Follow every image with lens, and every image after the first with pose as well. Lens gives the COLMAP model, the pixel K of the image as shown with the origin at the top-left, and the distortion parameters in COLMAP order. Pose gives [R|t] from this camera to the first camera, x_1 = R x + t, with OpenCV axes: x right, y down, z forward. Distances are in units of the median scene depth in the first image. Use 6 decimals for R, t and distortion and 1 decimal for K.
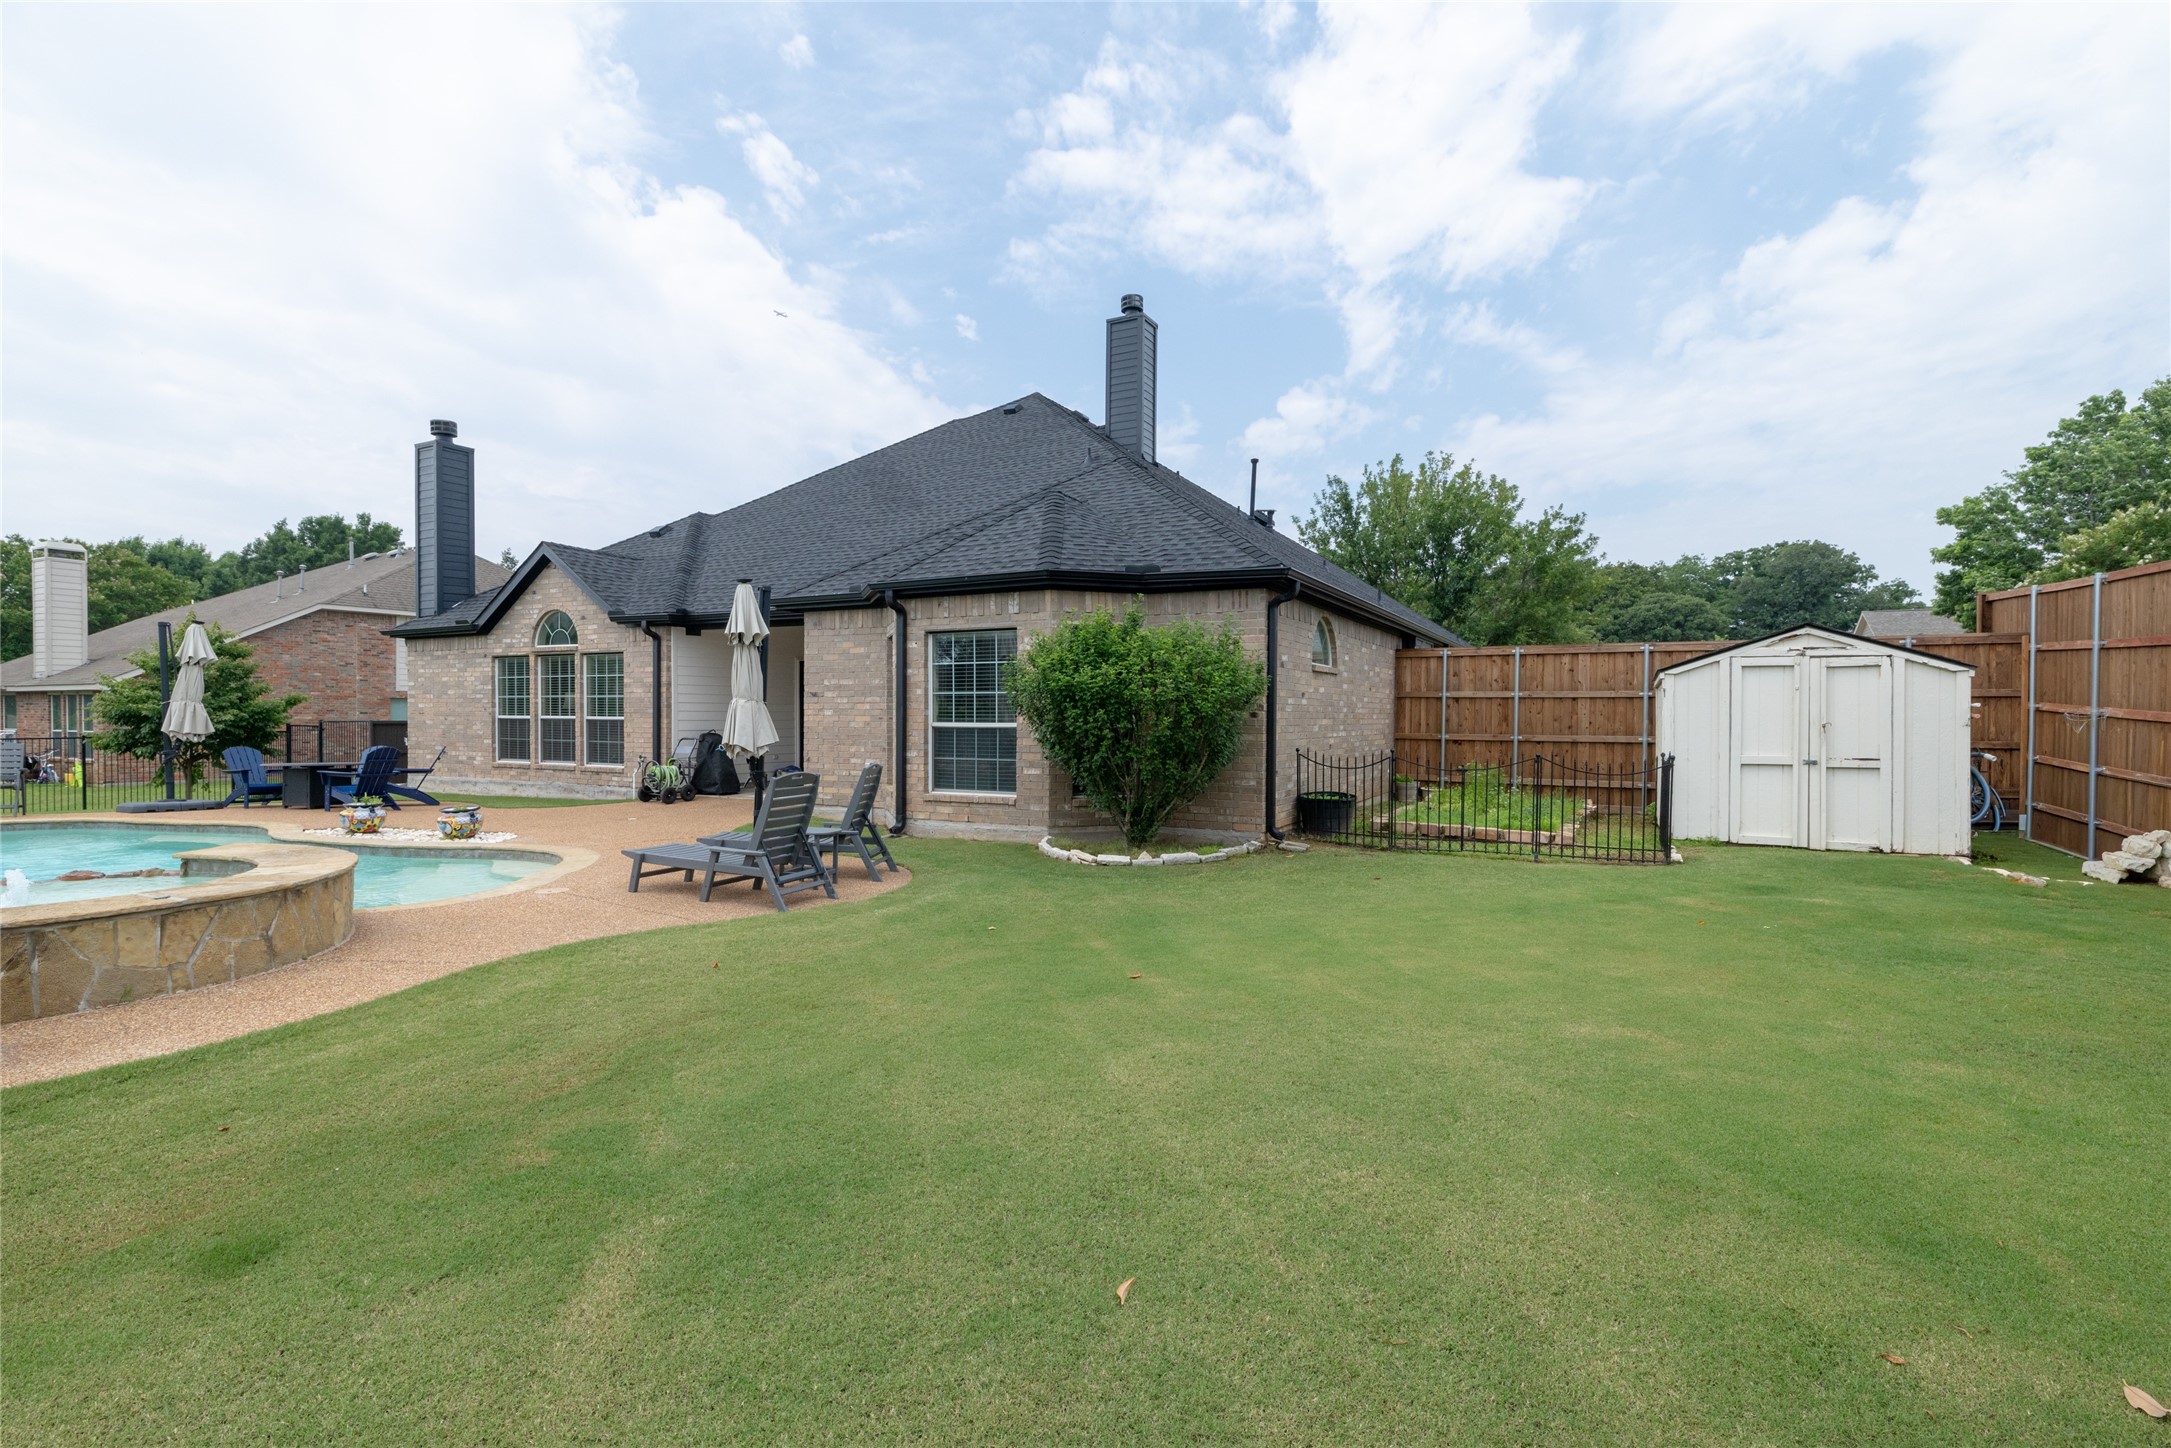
lens RADIAL K [[1035.5, 0, 1075.8], [0, 1035.5, 720.7], [0, 0, 1]] dist [0.000160, -0.000896]
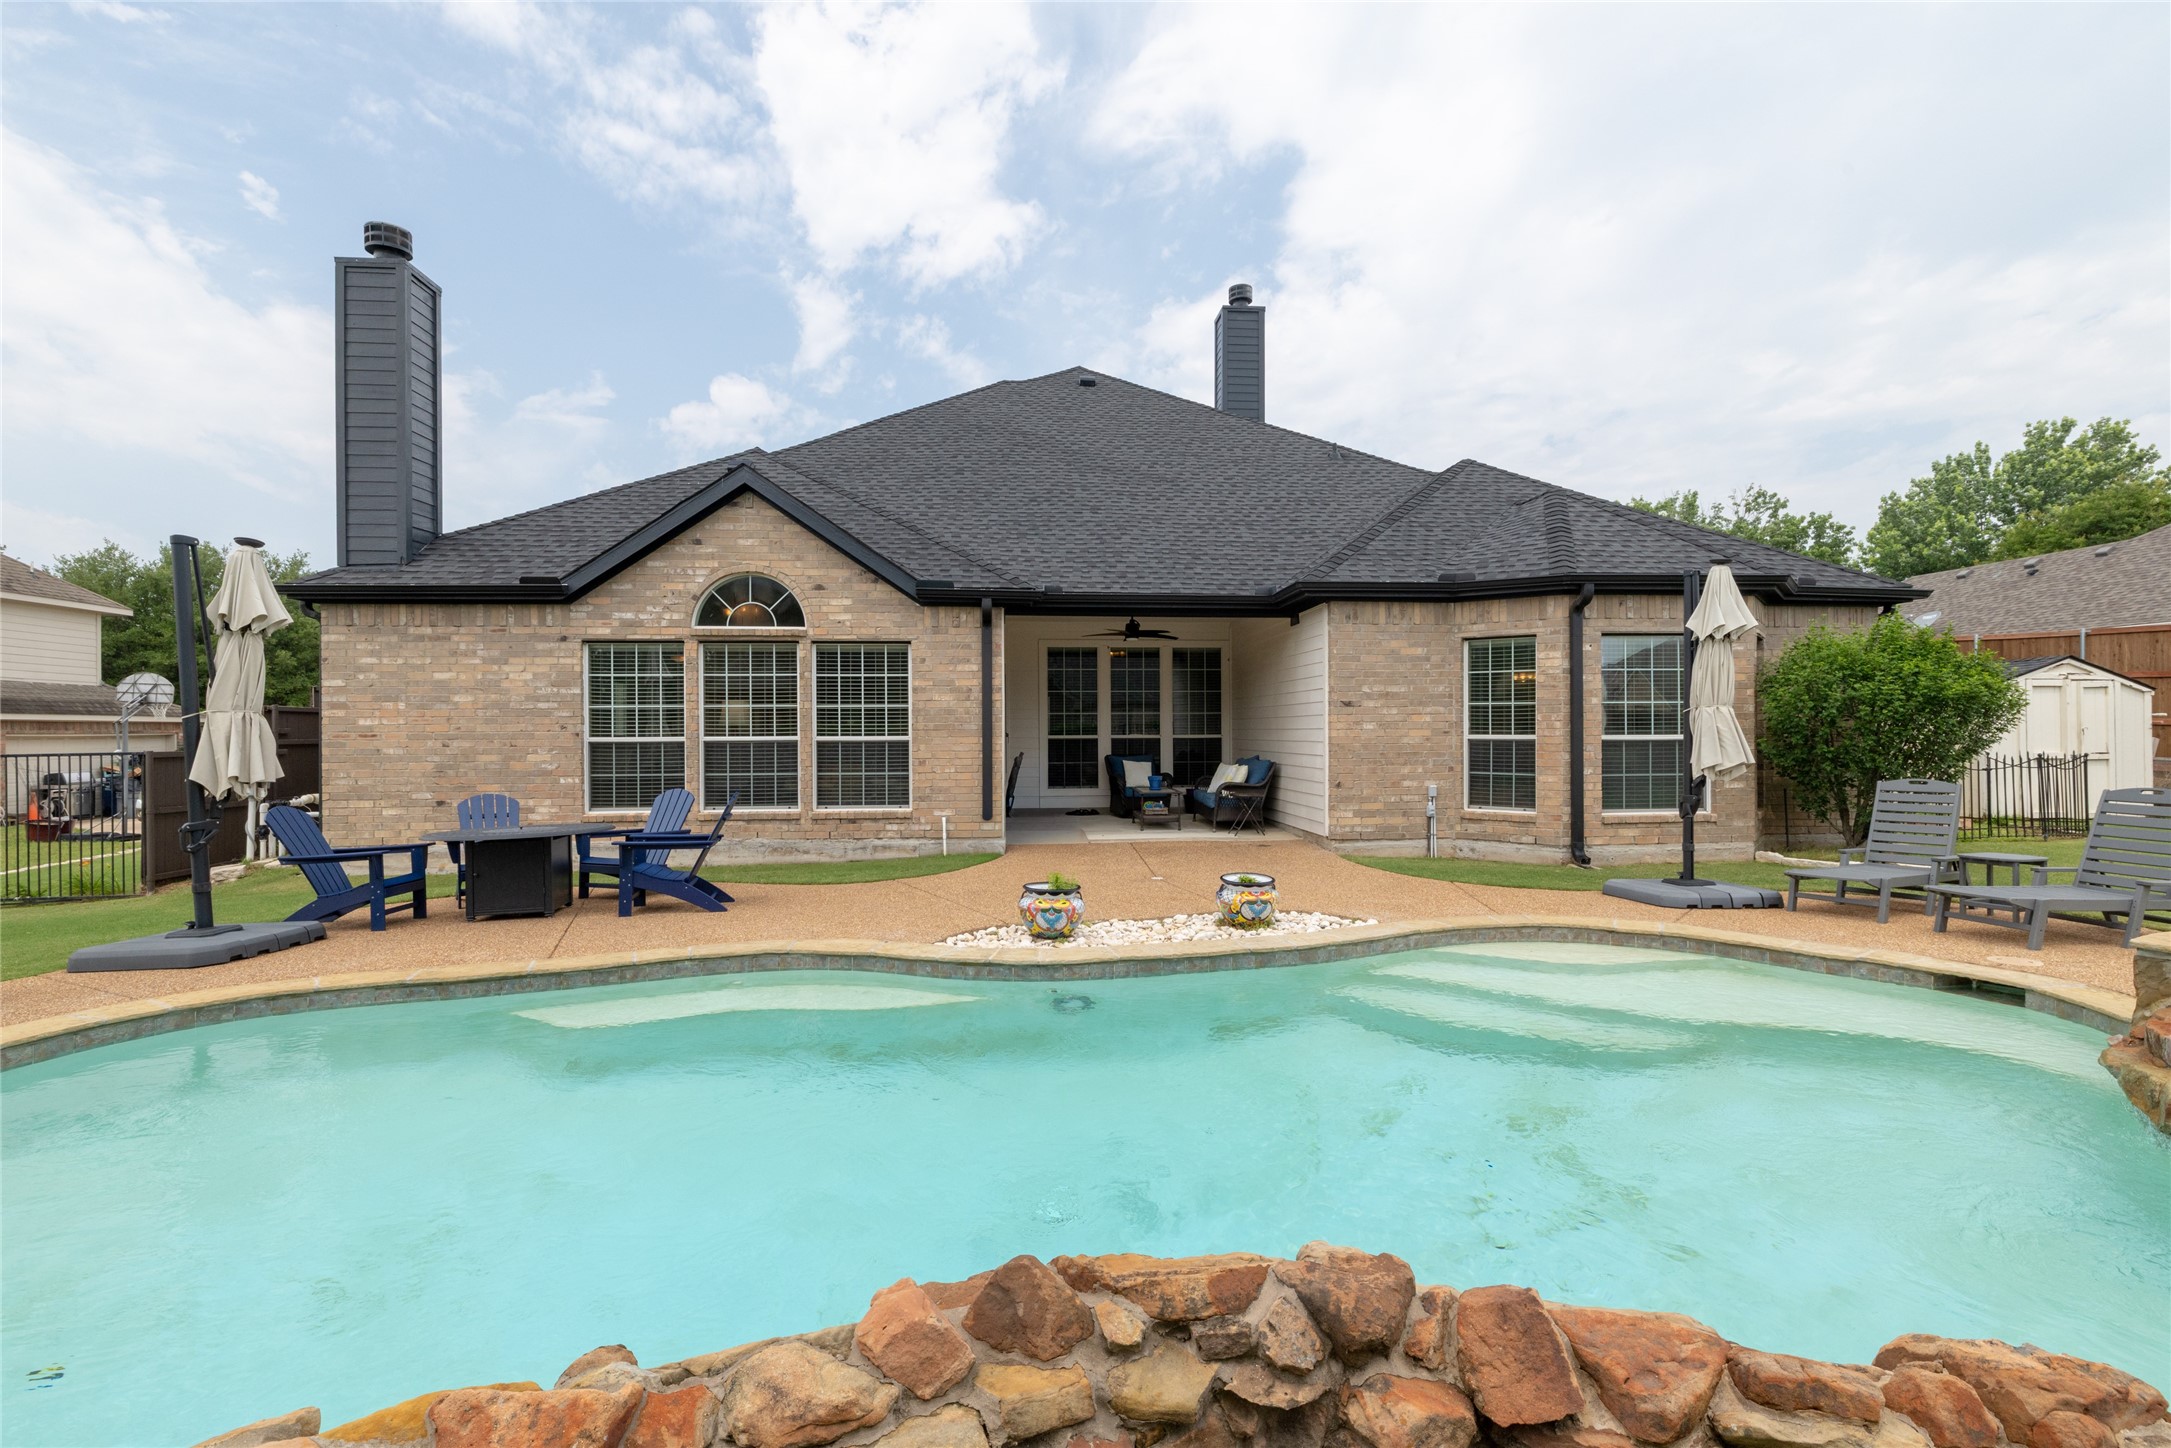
lens RADIAL K [[1157.2, 0, 1084.6], [0, 1157.2, 734.6], [0, 0, 1]] dist [0.004051, -0.000045]
pose [[0.833779, -0.008580, 0.552032, -0.735279], [0.012196, 0.999921, -0.002879, -0.001161], [-0.551964, 0.009133, 0.833818, 0.287460]]
